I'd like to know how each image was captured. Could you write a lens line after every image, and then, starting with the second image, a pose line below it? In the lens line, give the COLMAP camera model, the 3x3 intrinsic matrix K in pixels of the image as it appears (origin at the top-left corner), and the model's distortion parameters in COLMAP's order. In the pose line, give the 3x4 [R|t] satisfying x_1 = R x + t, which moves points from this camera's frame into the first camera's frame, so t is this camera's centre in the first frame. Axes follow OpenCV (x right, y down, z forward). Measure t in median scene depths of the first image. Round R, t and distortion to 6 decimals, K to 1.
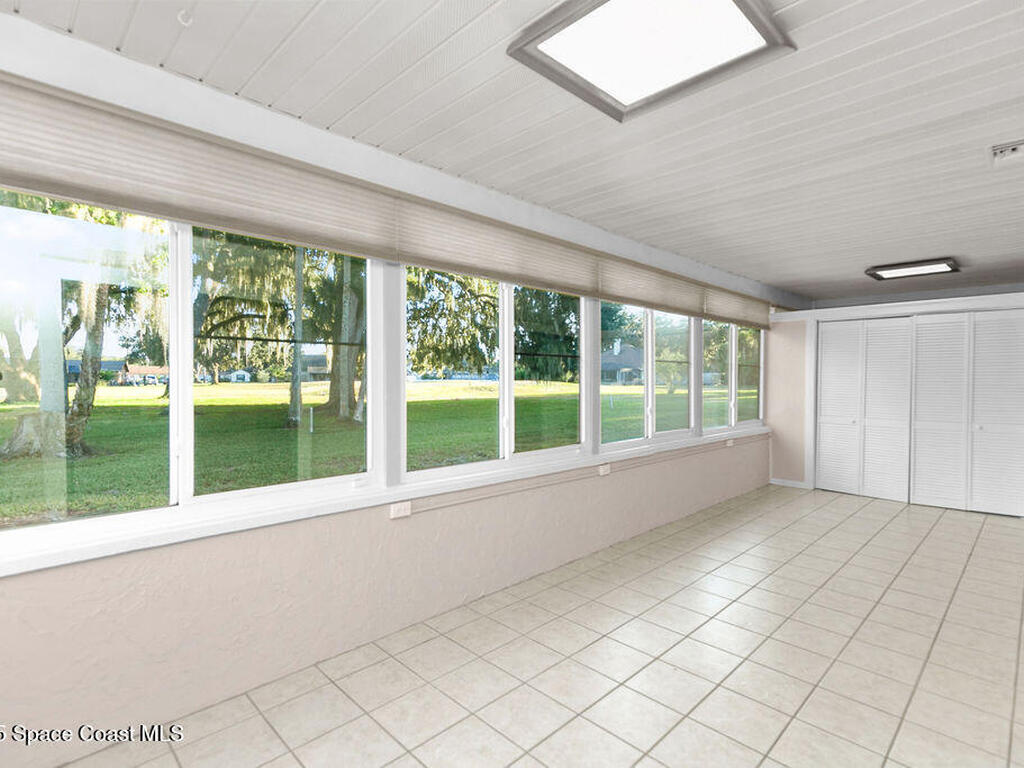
lens RADIAL K [[510.7, 0, 512.0], [0, 510.7, 384.0], [0, 0, 1]] dist [0.003448, 0.000626]
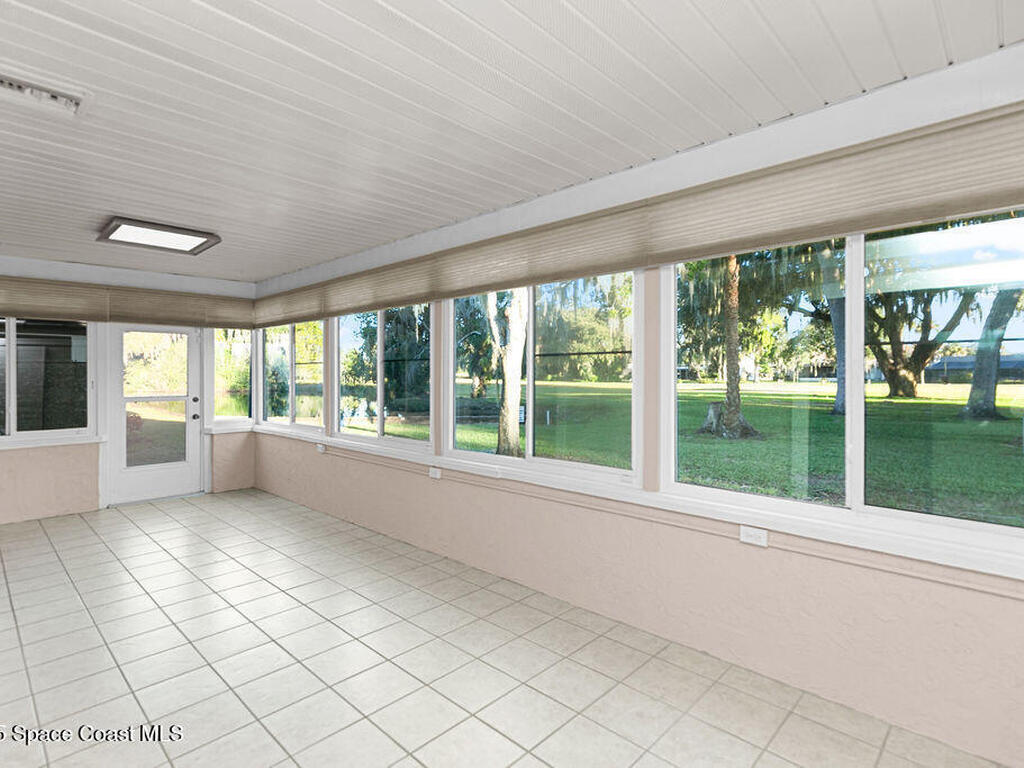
lens RADIAL K [[545.9, 0, 509.6], [0, 545.9, 371.0], [0, 0, 1]] dist [0.006177, -0.000557]
pose [[0.025383, -0.006361, -0.999658, 0.805662], [-0.011803, 0.999908, -0.006662, -0.014954], [0.999608, 0.011968, 0.025306, 0.726029]]
